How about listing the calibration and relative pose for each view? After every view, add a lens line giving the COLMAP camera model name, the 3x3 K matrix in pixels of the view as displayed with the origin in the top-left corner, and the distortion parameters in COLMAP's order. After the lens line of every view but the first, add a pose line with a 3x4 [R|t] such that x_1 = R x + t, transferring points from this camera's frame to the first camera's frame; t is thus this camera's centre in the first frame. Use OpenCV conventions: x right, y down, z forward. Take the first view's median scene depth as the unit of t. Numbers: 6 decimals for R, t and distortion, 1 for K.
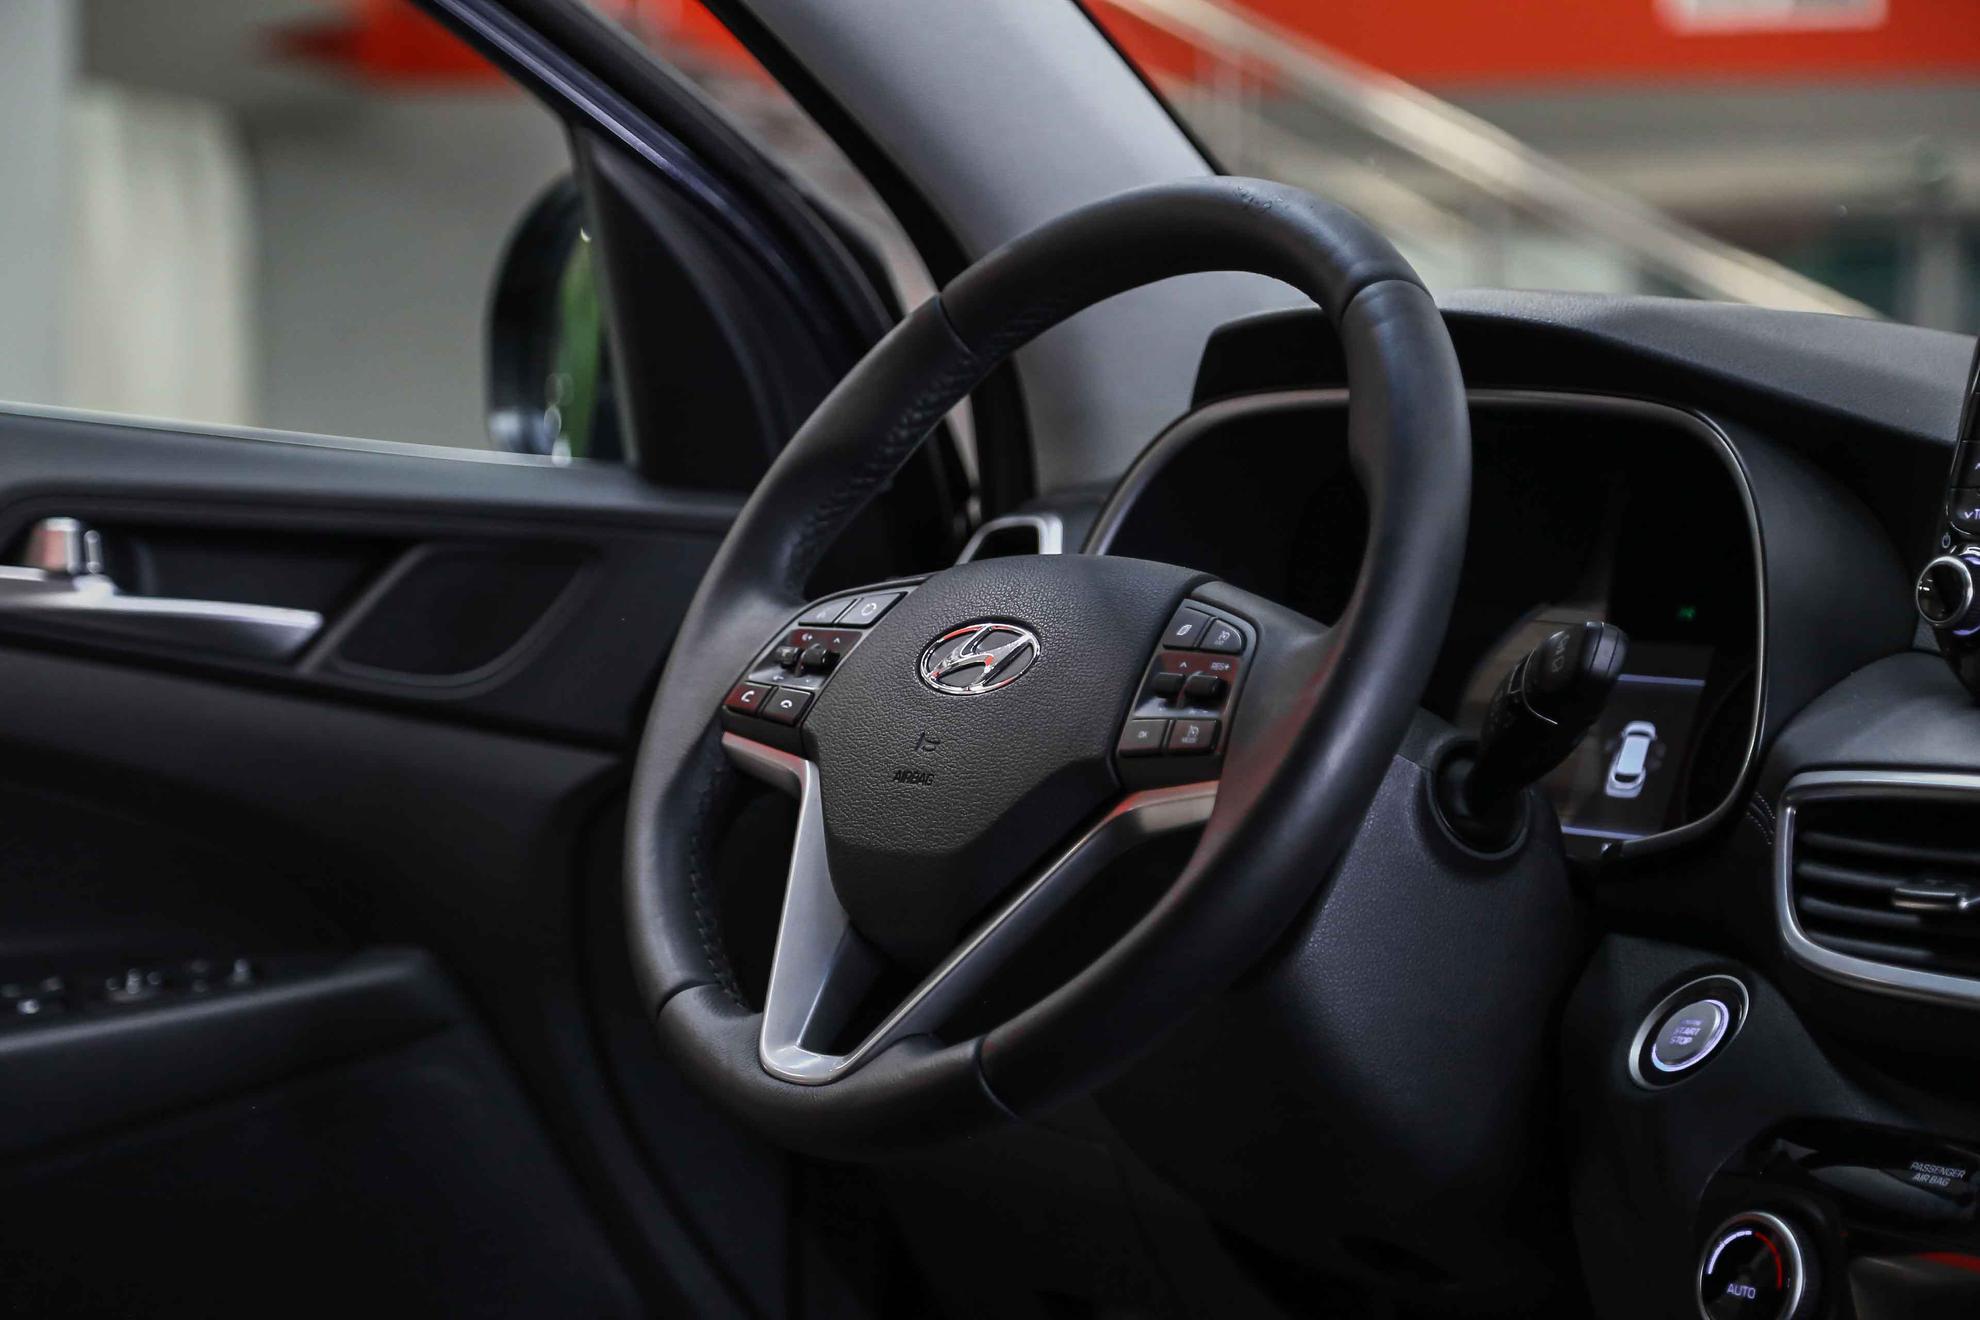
lens RADIAL K [[4671.0, 0, 970.7], [0, 4671.0, 647.4], [0, 0, 1]] dist [0.449462, 0.000000]
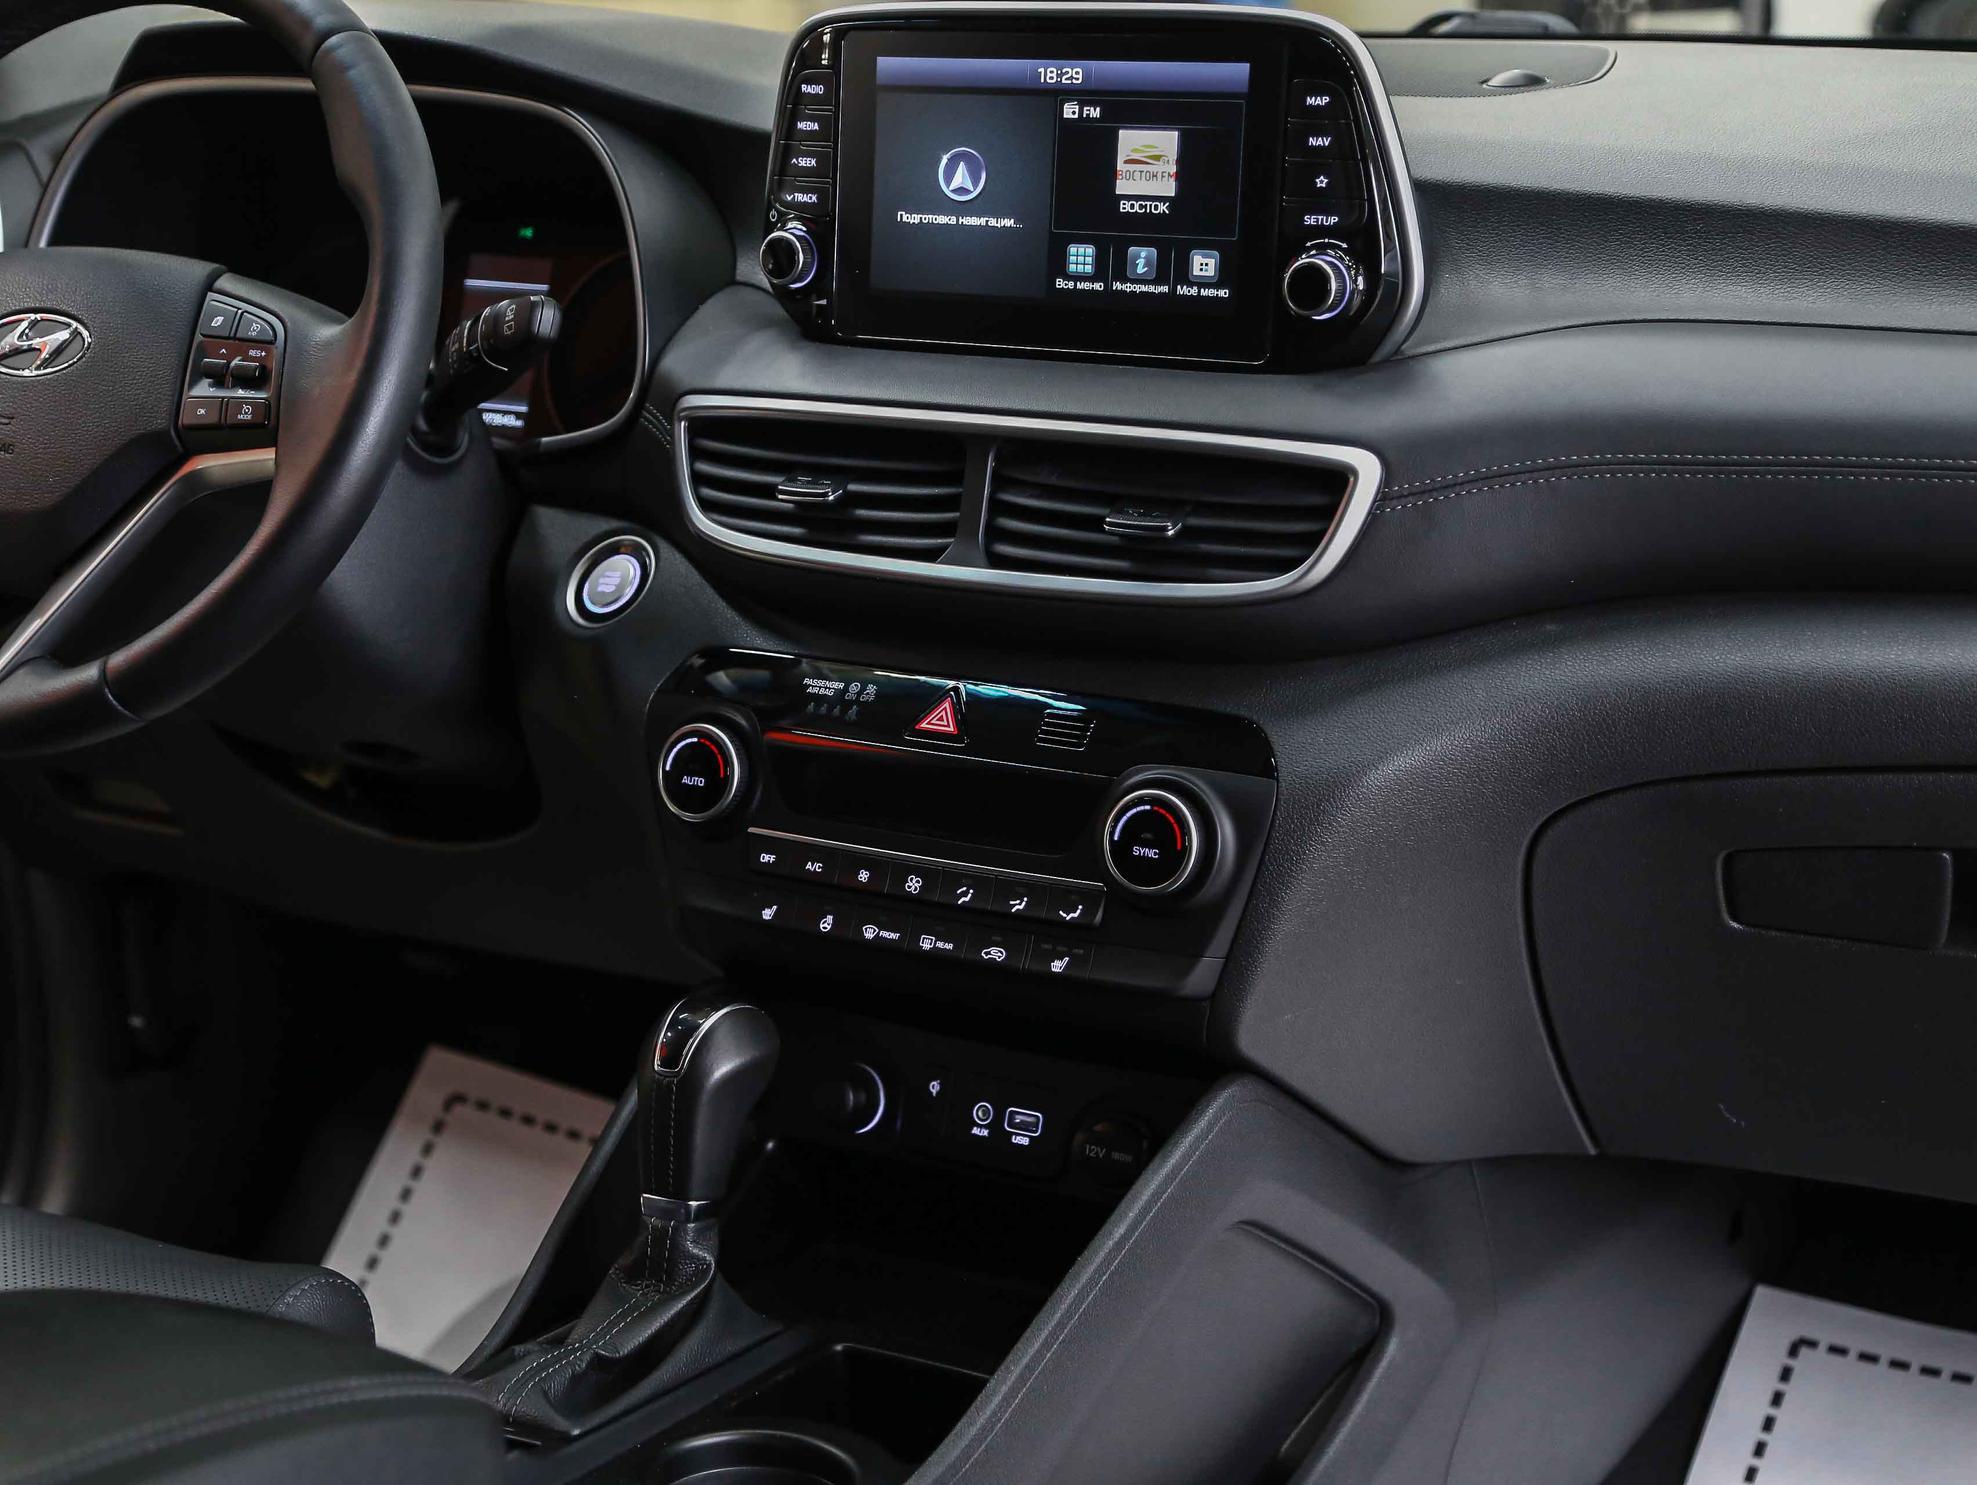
lens RADIAL K [[3465.3, 0, 970.0], [0, 3465.3, 741.2], [0, 0, 1]] dist [0.171495, 0.000000]
pose [[0.924729, -0.128348, 0.358333, -0.117406], [0.047761, 0.973118, 0.225299, -0.094483], [-0.377617, -0.191226, 0.906001, 0.036677]]
